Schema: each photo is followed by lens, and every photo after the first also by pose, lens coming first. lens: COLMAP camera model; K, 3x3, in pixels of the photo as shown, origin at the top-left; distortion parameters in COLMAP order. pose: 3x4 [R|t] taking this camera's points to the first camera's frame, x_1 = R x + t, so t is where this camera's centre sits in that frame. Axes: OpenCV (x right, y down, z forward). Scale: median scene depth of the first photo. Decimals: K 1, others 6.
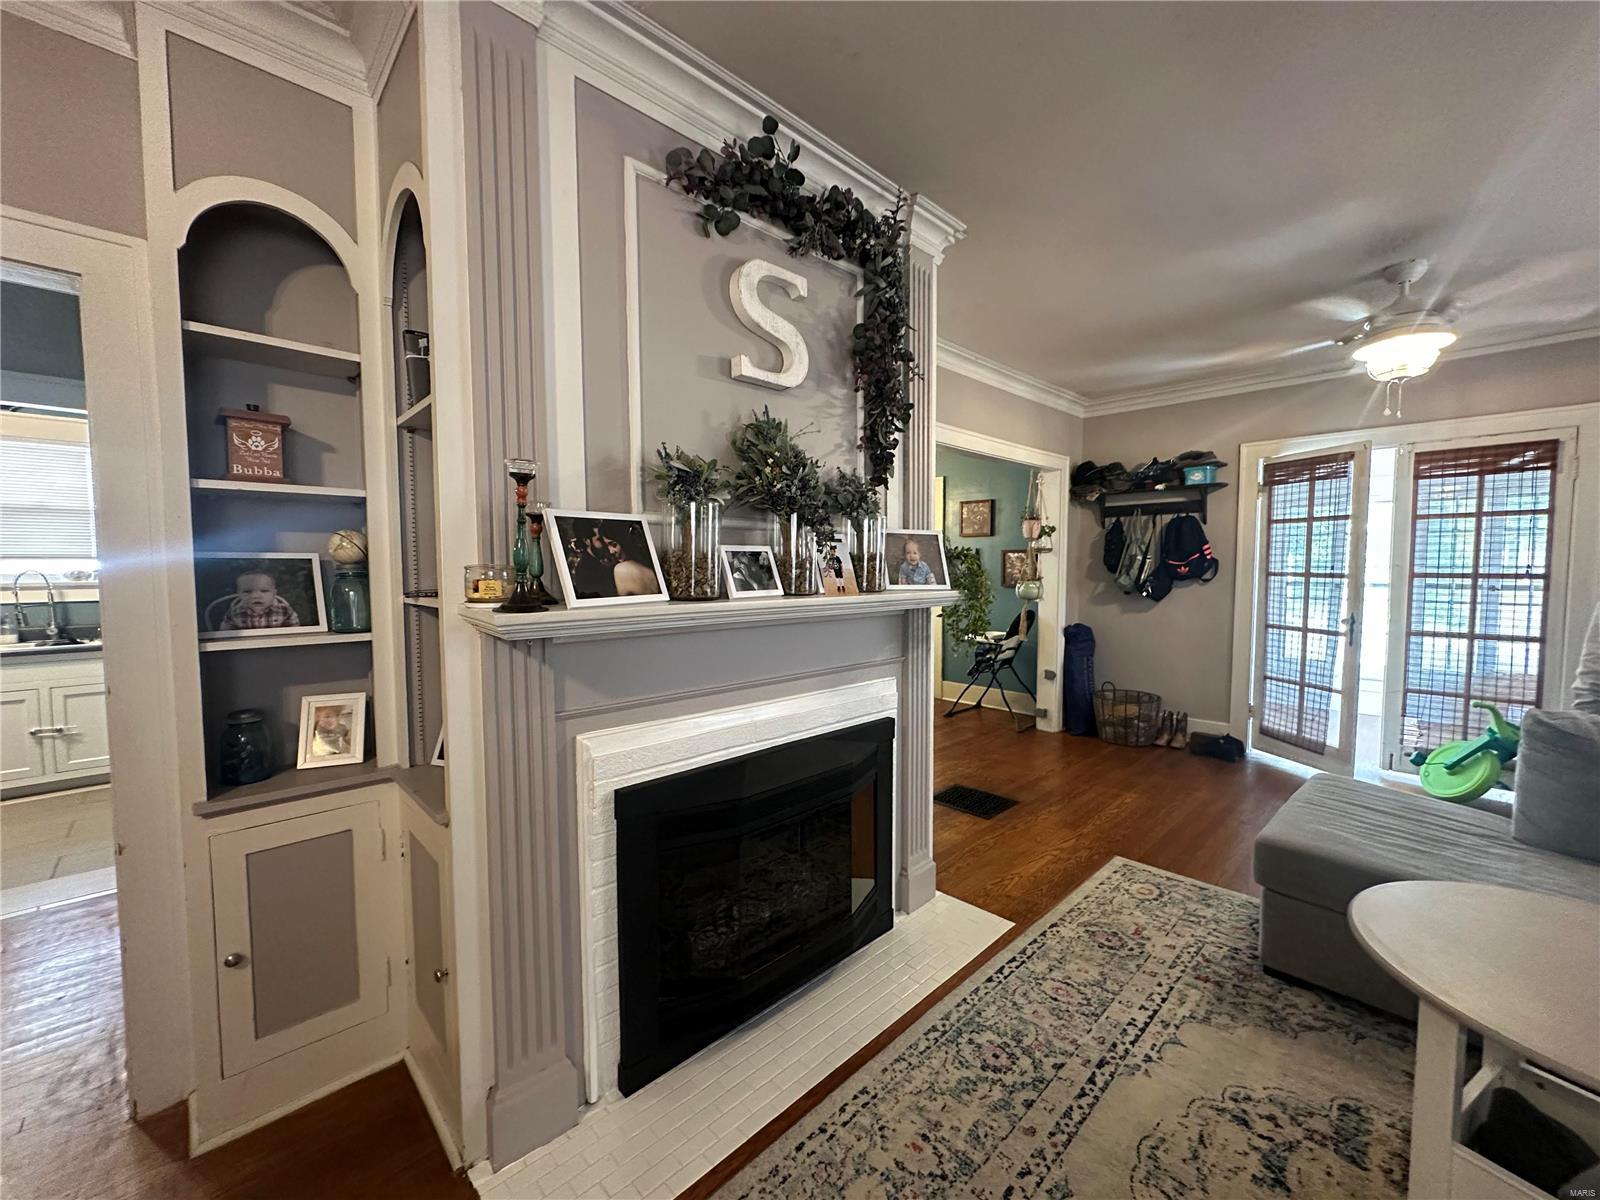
lens RADIAL K [[638.2, 0, 788.1], [0, 638.2, 601.7], [0, 0, 1]] dist [-0.001755, 0.000837]
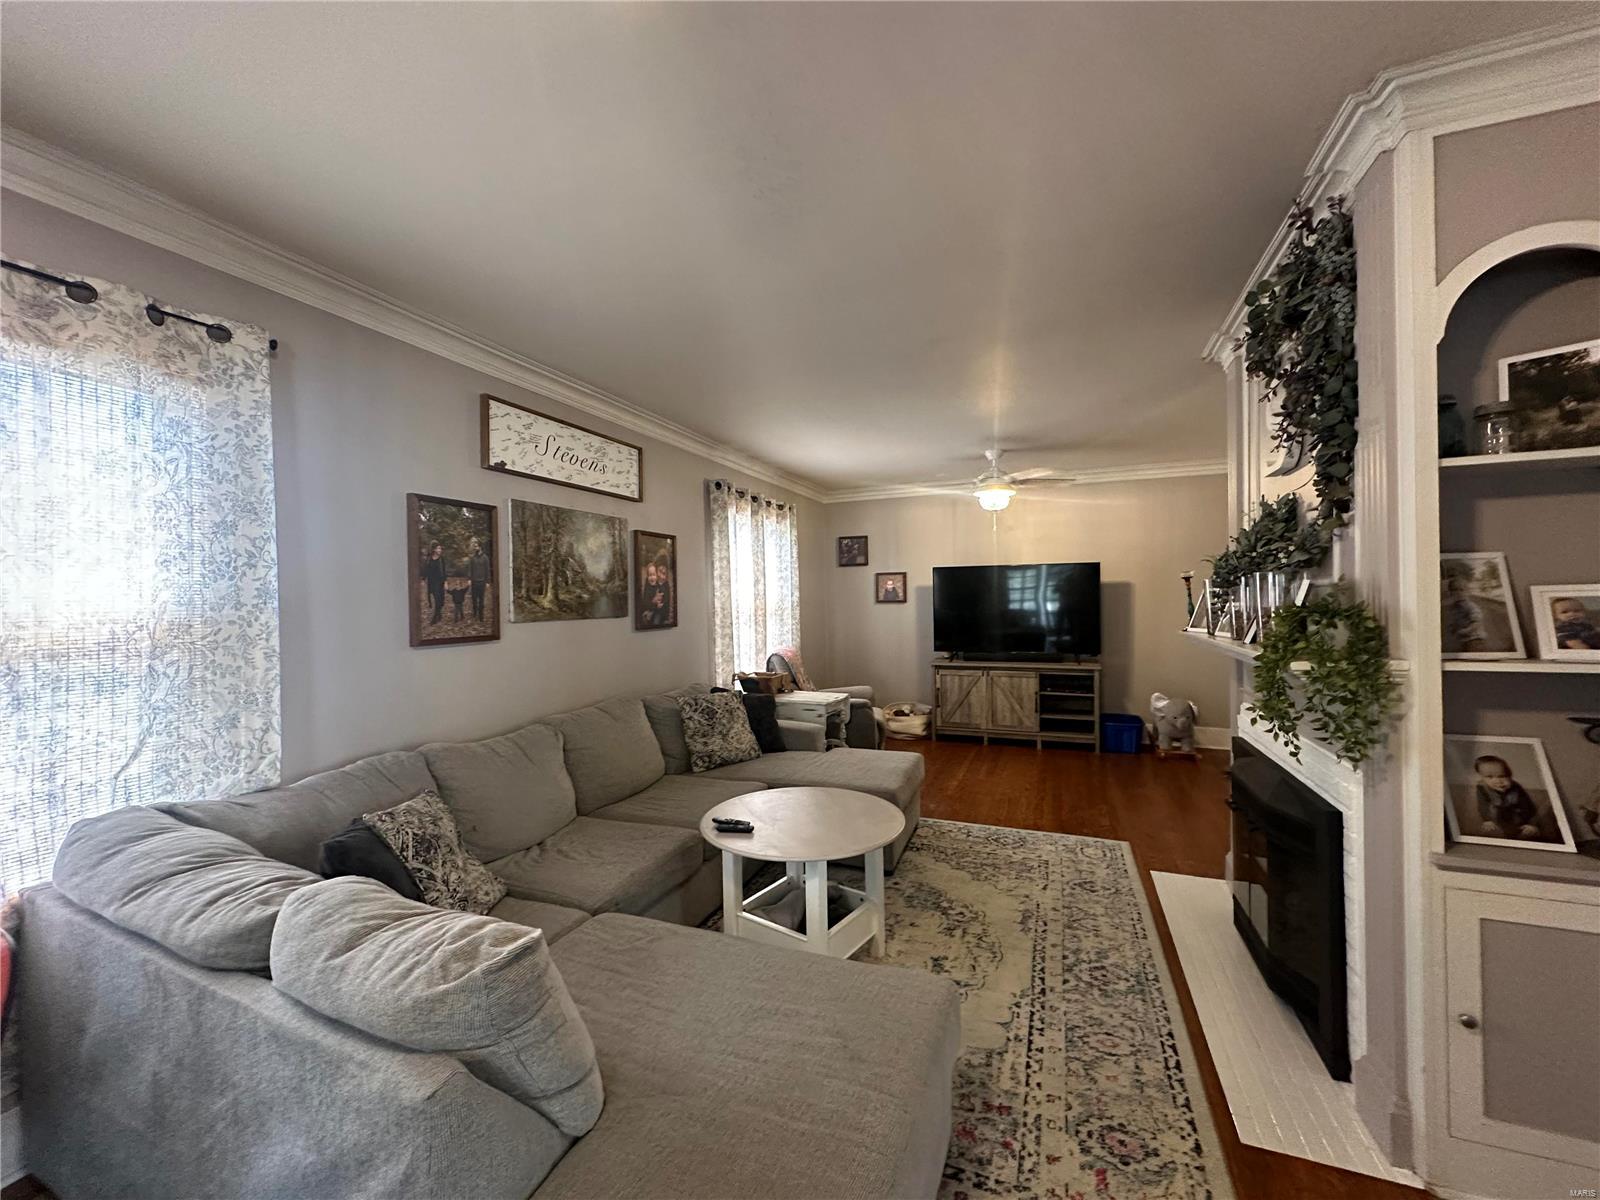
lens RADIAL K [[638.2, 0, 807.1], [0, 638.2, 602.7], [0, 0, 1]] dist [-0.001755, 0.000837]
pose [[-0.904687, 0.021250, -0.425547, 1.448888], [-0.000559, 0.998695, 0.051060, -0.150482], [0.426077, 0.046431, -0.903495, 1.905434]]
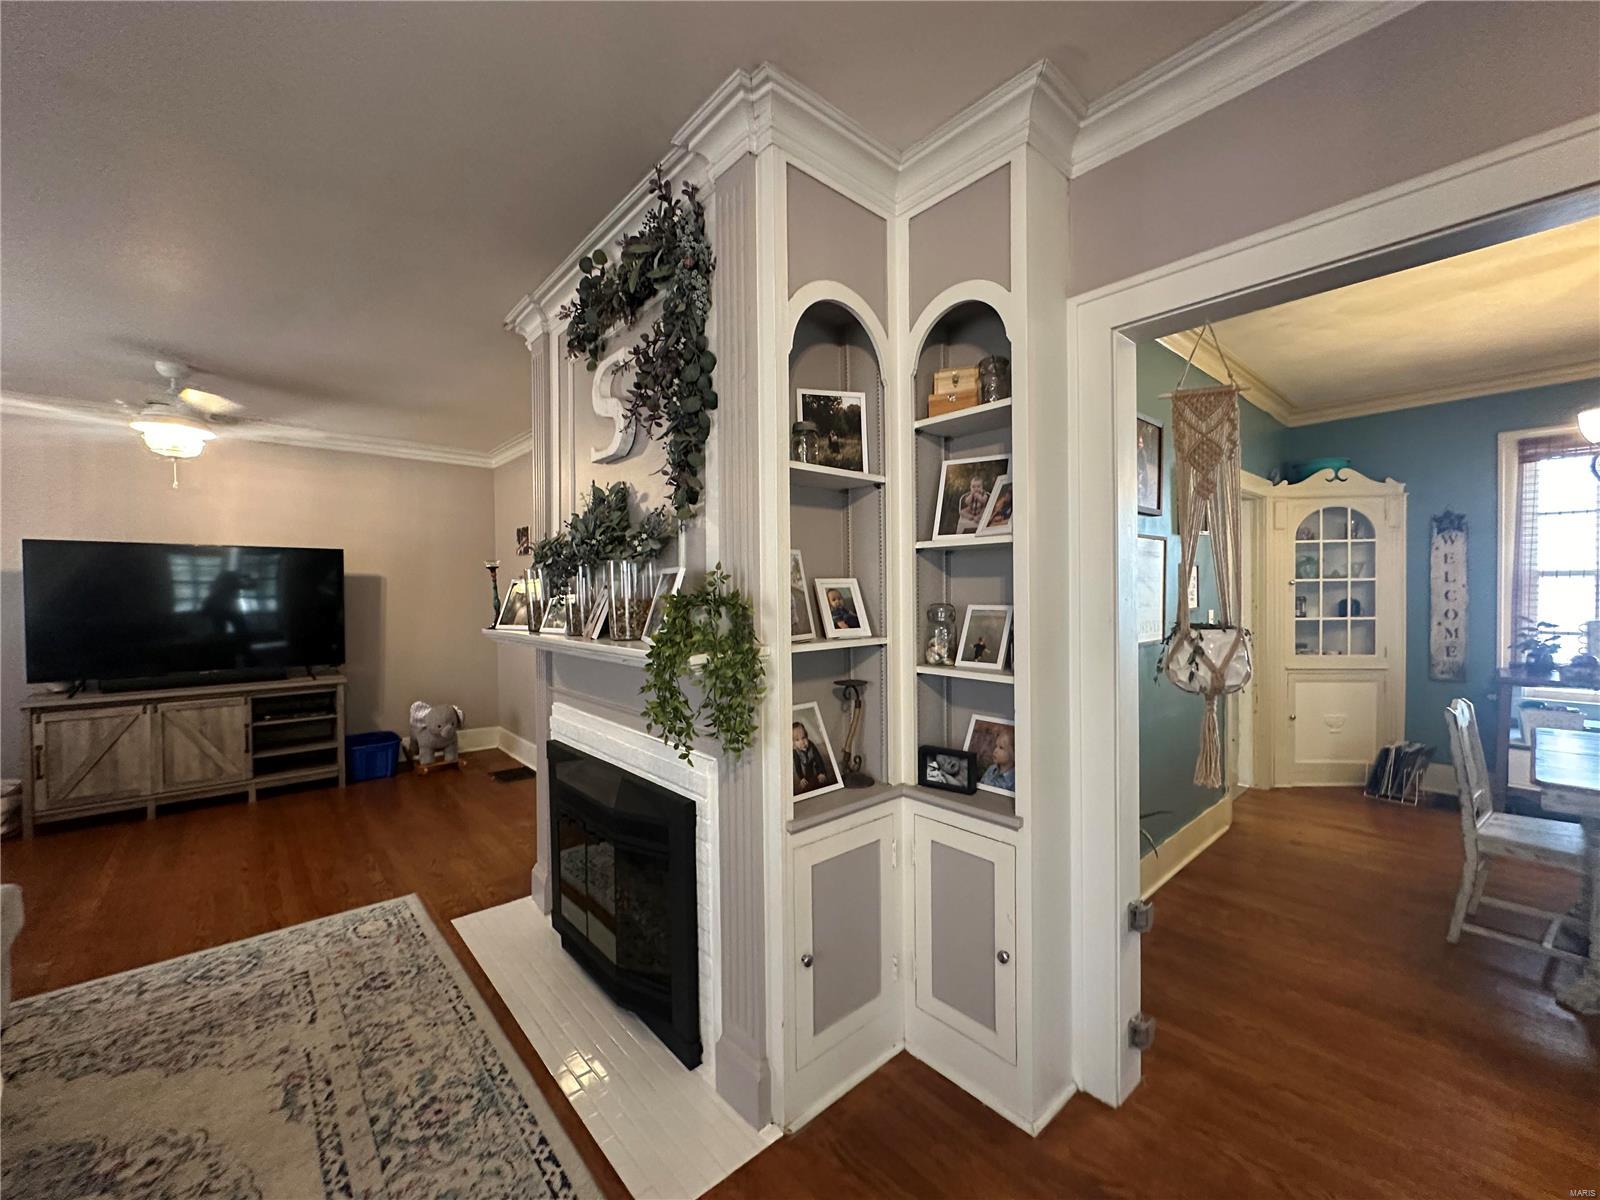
lens RADIAL K [[638.2, 0, 794.3], [0, 638.2, 601.9], [0, 0, 1]] dist [-0.001755, 0.000837]
pose [[-0.037902, 0.024315, -0.998986, 1.253258], [-0.040302, 0.998853, 0.025841, -0.116292], [0.998468, 0.041241, -0.036878, 1.535911]]
